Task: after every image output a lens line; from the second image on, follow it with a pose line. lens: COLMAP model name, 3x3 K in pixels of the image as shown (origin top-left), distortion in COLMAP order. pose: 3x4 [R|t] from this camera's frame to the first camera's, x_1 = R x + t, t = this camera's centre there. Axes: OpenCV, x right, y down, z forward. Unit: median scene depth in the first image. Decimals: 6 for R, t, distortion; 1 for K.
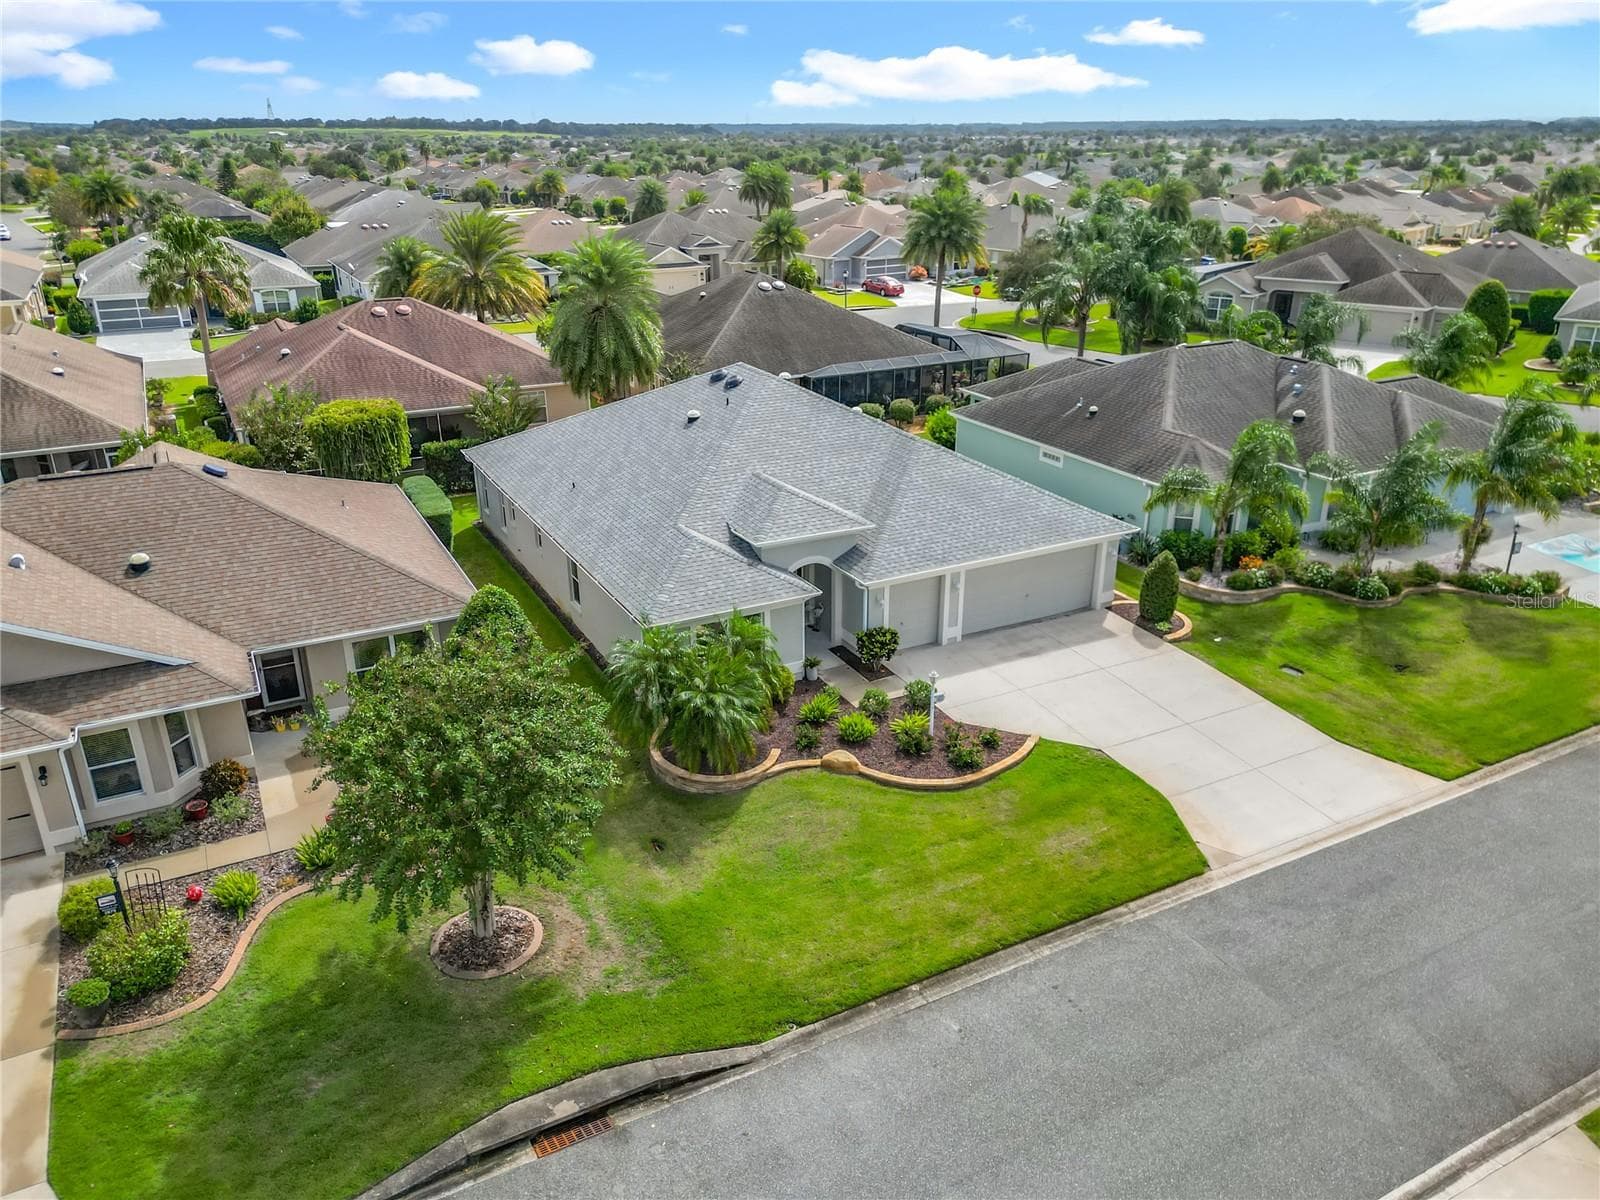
lens RADIAL K [[1164.7, 0, 795.3], [0, 1164.7, 593.3], [0, 0, 1]] dist [0.039735, -0.058475]
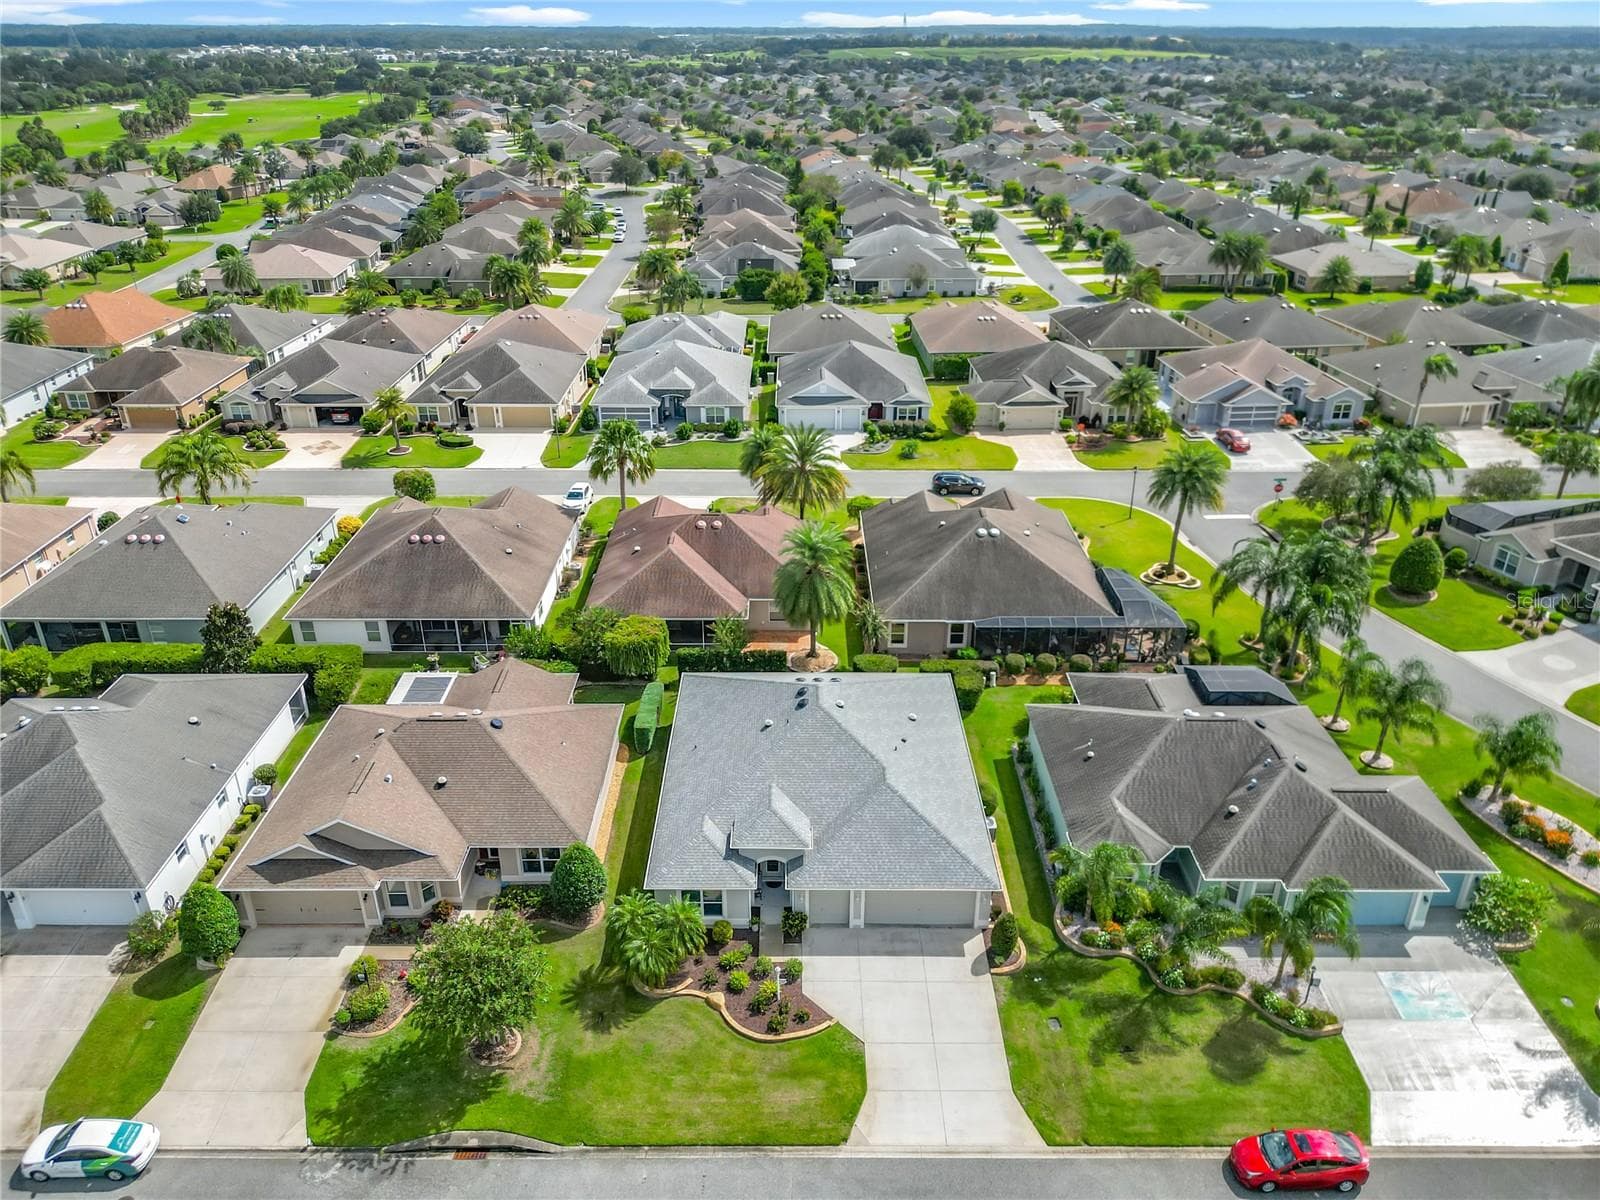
lens RADIAL K [[1164.7, 0, 794.1], [0, 1164.7, 583.7], [0, 0, 1]] dist [0.039735, -0.058475]
pose [[0.884369, 0.205946, -0.418900, 0.762101], [-0.177615, 0.978372, 0.106026, -0.689628], [0.431675, -0.019363, 0.901821, -0.556969]]
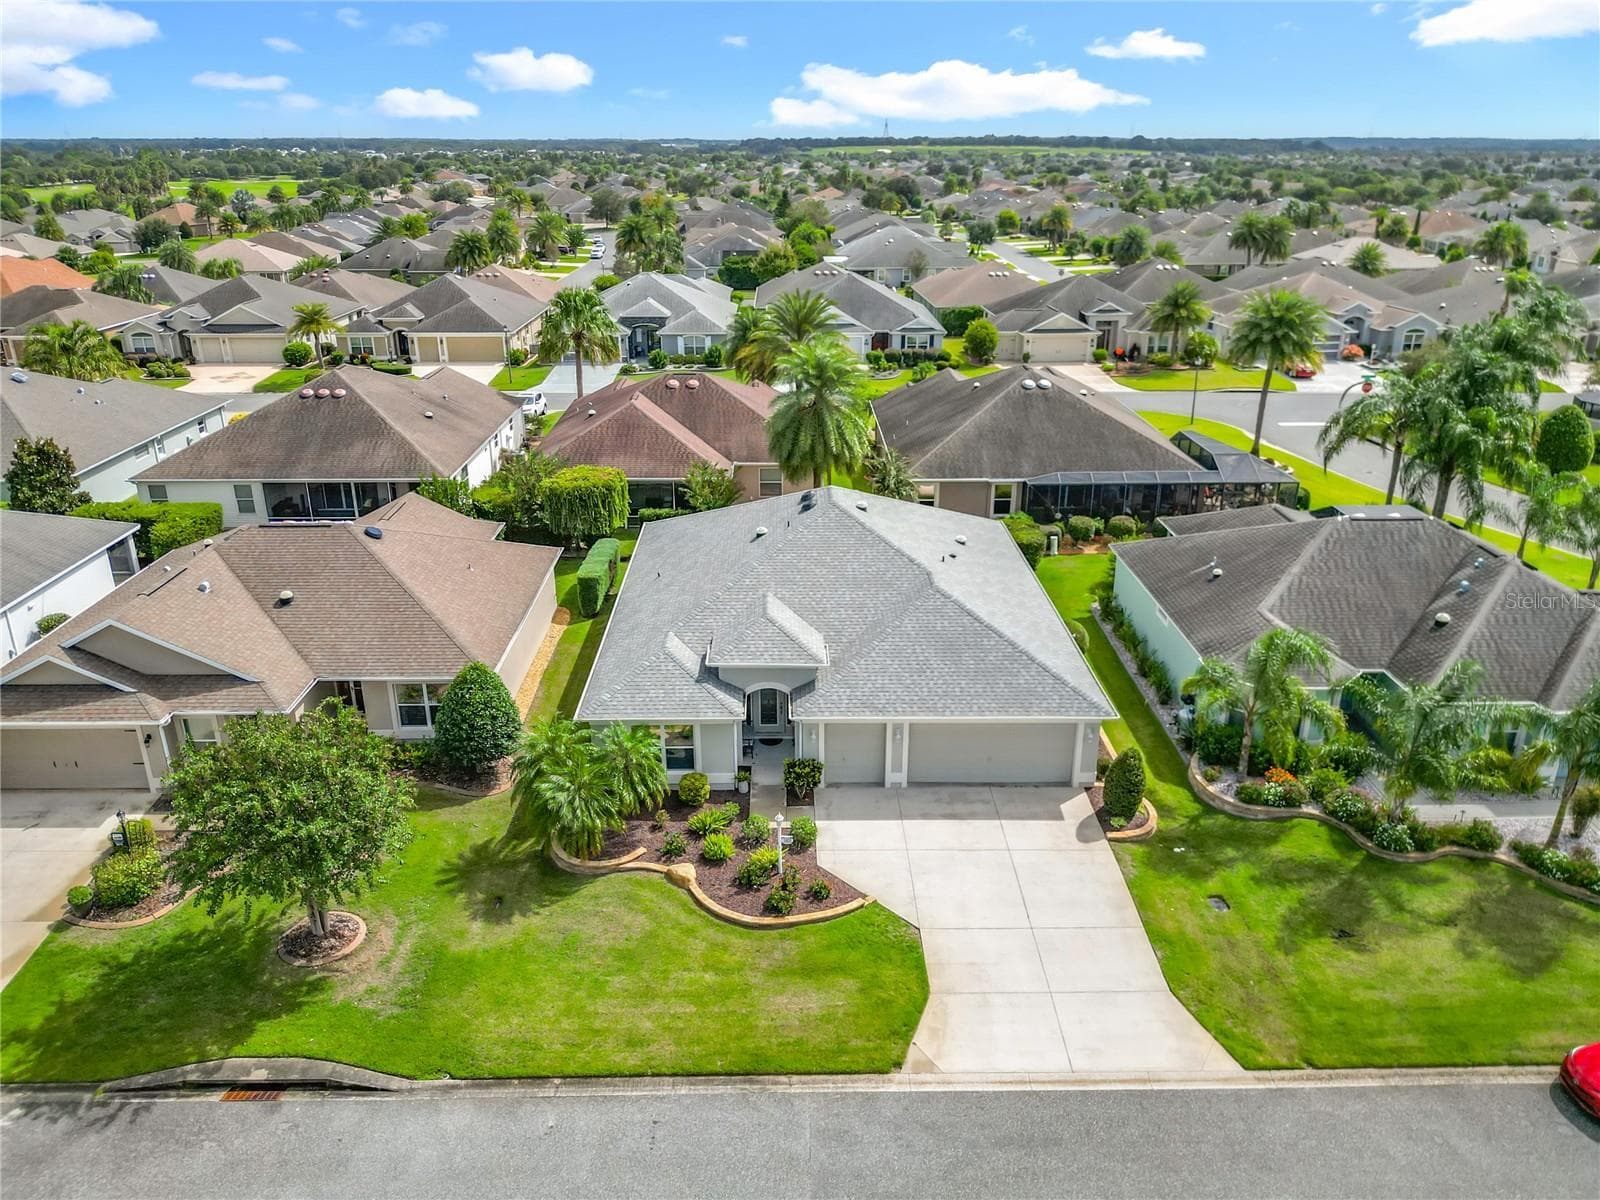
lens RADIAL K [[1164.7, 0, 793.6], [0, 1164.7, 599.9], [0, 0, 1]] dist [0.039735, -0.058475]
pose [[0.890069, 0.169002, -0.423338, 0.569846], [-0.171010, 0.984698, 0.033555, -0.174975], [0.422531, 0.042529, 0.905350, -0.000467]]
